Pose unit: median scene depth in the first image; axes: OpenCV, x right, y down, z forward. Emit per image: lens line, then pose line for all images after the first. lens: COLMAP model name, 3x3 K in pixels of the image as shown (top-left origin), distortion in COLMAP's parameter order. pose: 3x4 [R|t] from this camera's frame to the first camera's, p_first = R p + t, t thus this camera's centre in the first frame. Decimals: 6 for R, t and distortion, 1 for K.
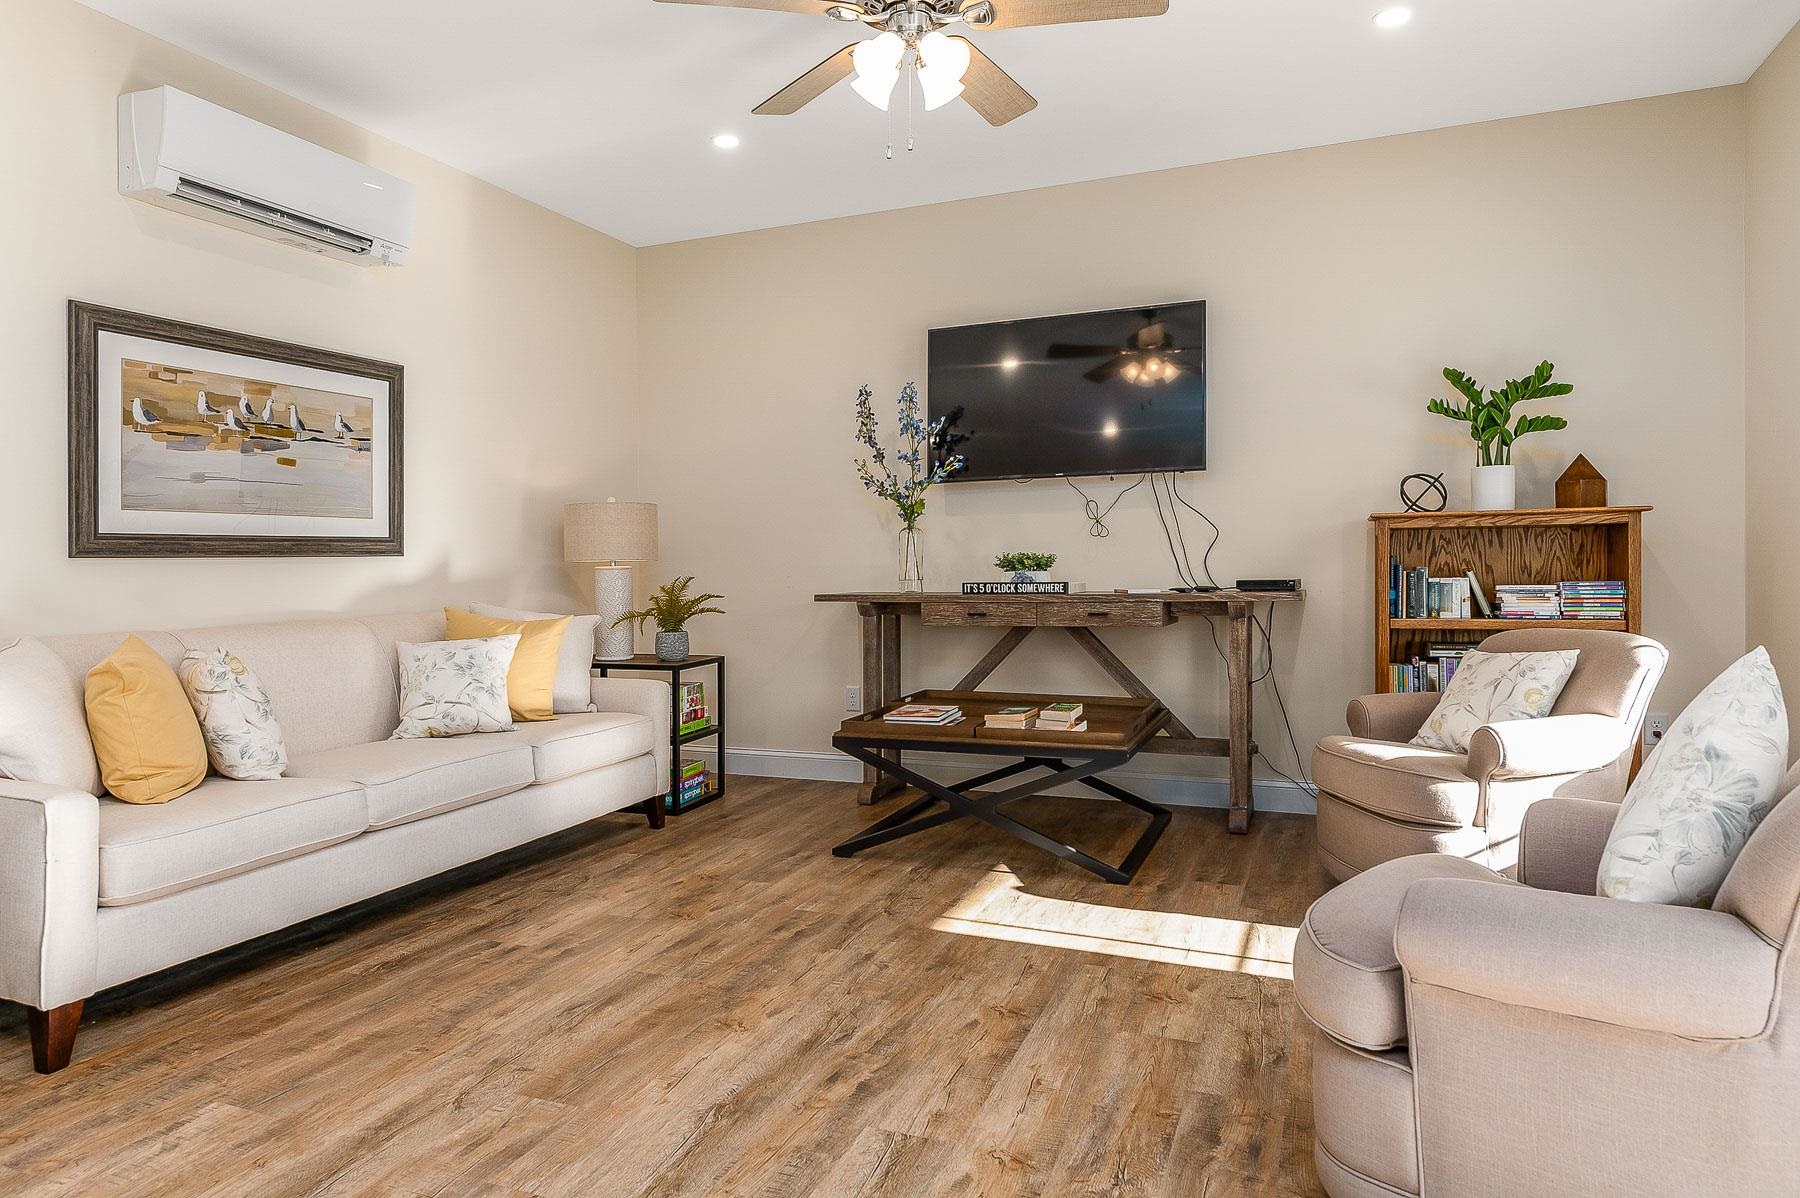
lens RADIAL K [[1110.3, 0, 896.1], [0, 1110.3, 595.0], [0, 0, 1]] dist [0.023787, 0.000313]
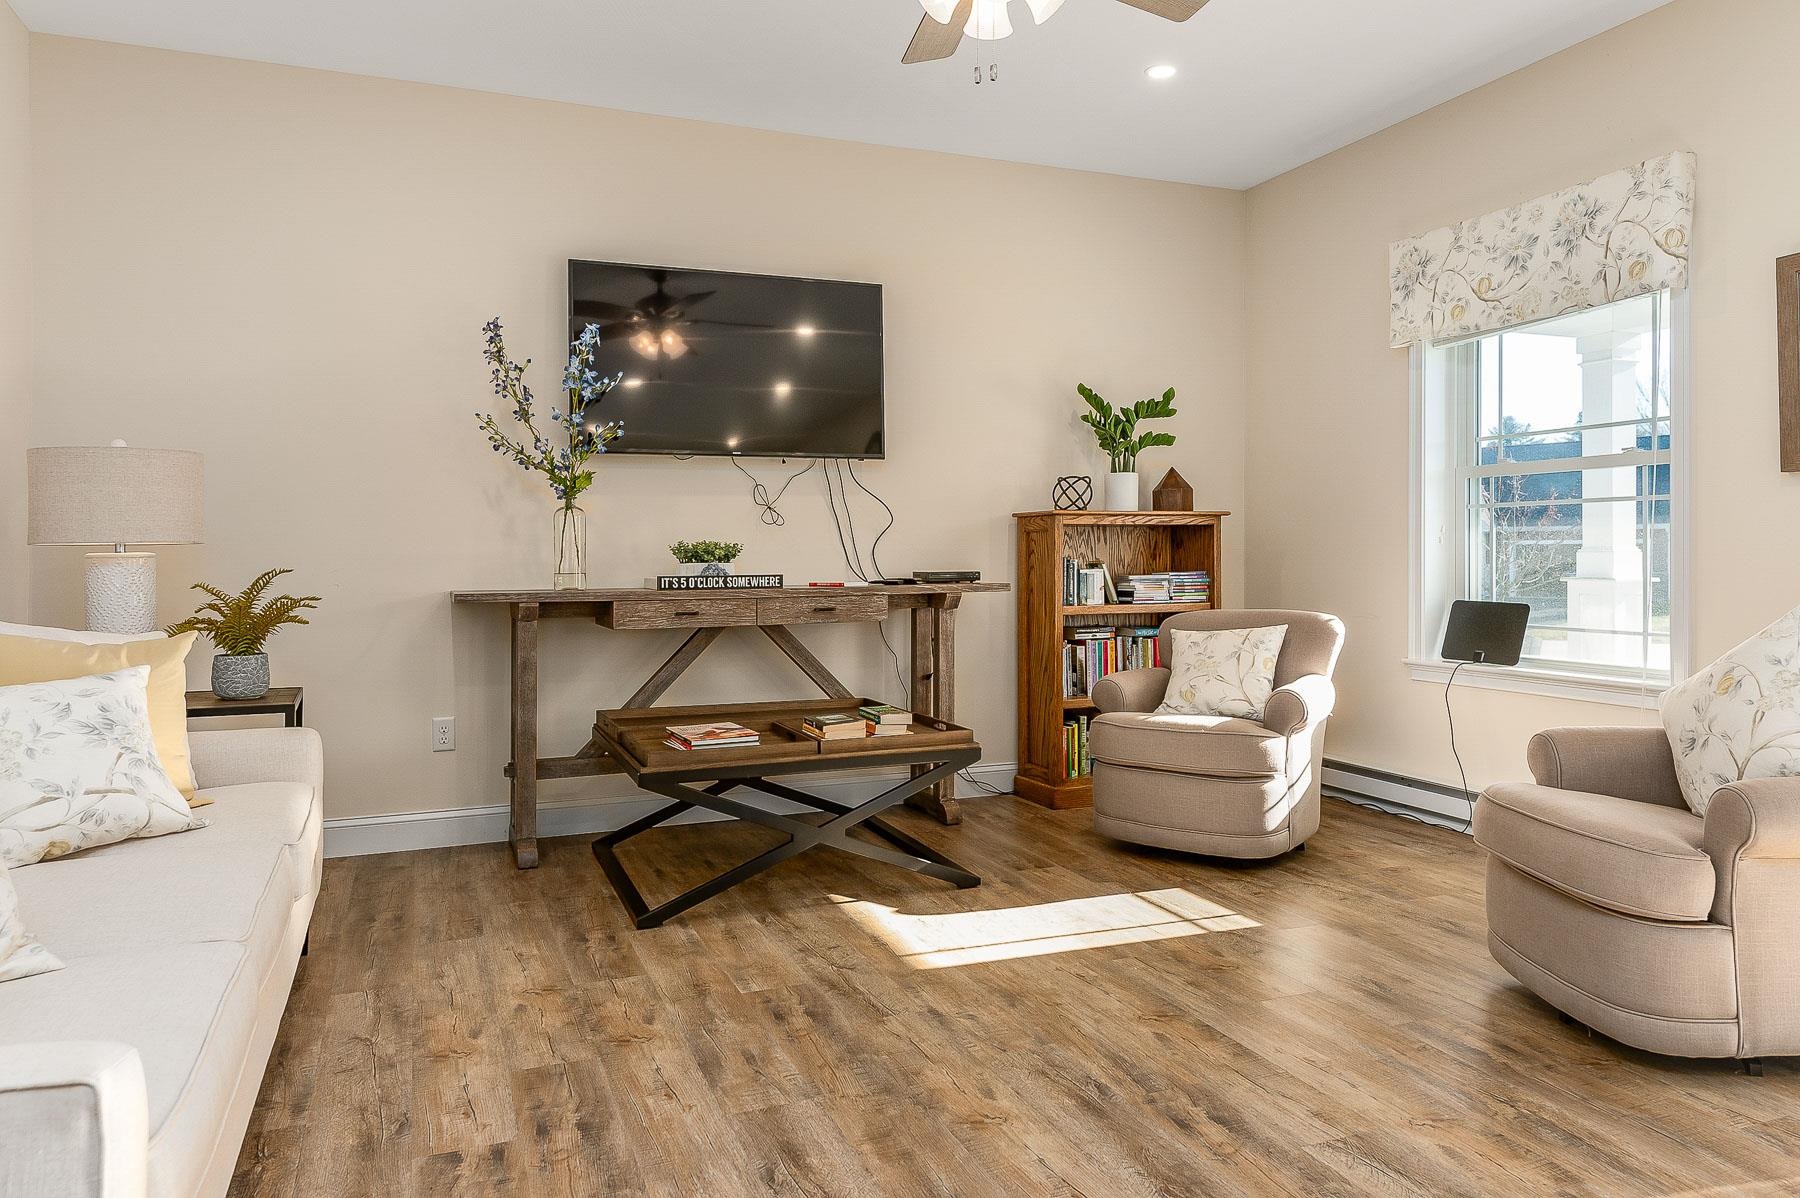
lens RADIAL K [[1216.2, 0, 902.4], [0, 1216.2, 585.6], [0, 0, 1]] dist [0.030246, -0.007969]
pose [[0.708237, -0.009331, 0.705913, -0.543634], [0.017412, 0.999839, -0.004253, 0.003362], [-0.705760, 0.015304, 0.708286, 0.279281]]
